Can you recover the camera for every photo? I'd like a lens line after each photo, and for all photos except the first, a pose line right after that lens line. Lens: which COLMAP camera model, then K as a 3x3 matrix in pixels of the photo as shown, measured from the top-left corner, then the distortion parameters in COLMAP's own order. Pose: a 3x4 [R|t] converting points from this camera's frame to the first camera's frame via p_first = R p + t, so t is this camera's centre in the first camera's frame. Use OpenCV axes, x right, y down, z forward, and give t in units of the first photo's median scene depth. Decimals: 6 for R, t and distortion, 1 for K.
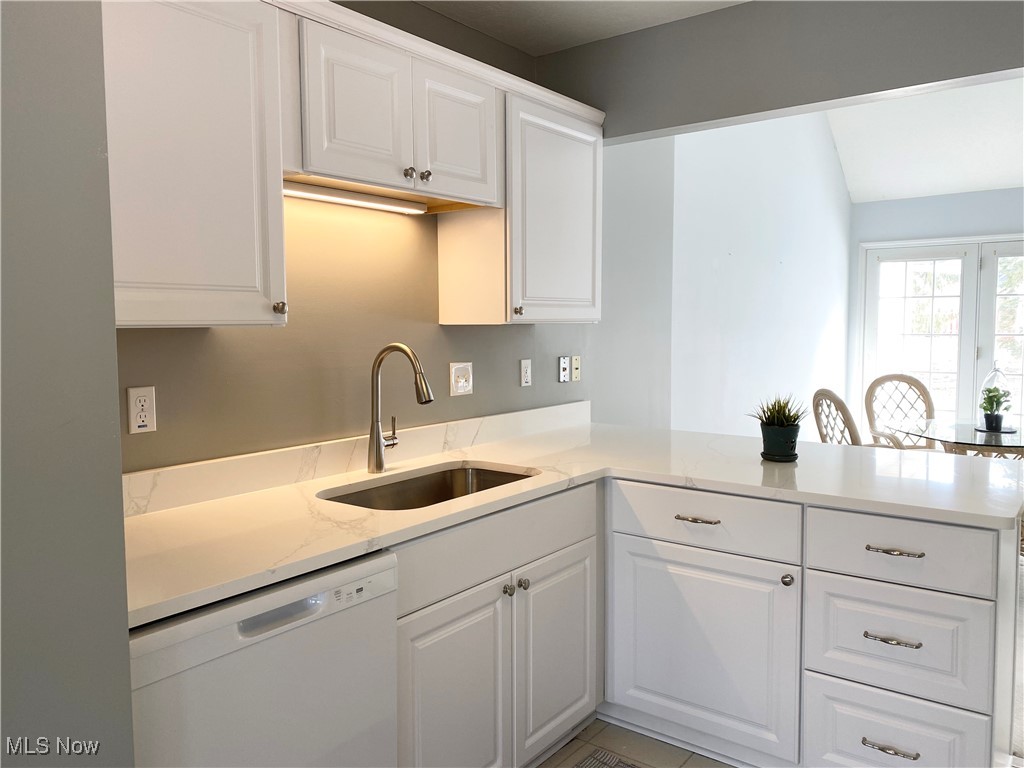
lens RADIAL K [[781.3, 0, 511.2], [0, 781.3, 376.2], [0, 0, 1]] dist [0.063327, -0.082140]
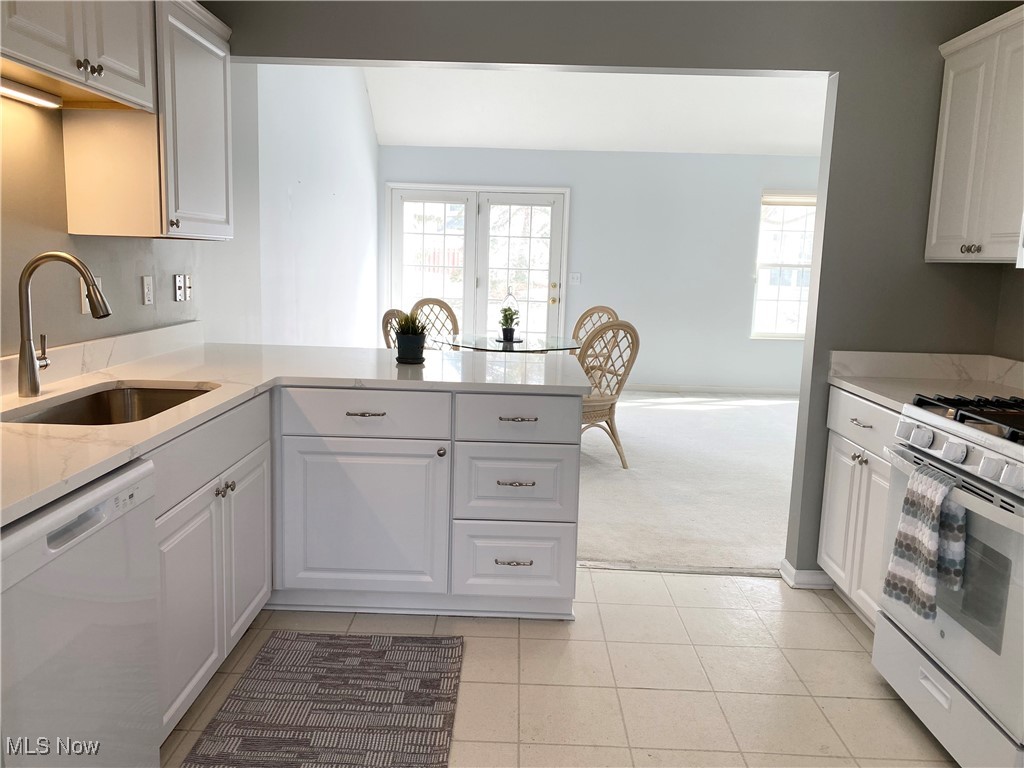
lens RADIAL K [[781.3, 0, 511.2], [0, 781.3, 376.2], [0, 0, 1]] dist [0.063327, -0.082140]
pose [[0.802409, -0.058560, 0.593895, -0.255369], [0.007234, 0.996055, 0.088441, 0.022422], [-0.596731, -0.066669, 0.799667, -0.053813]]
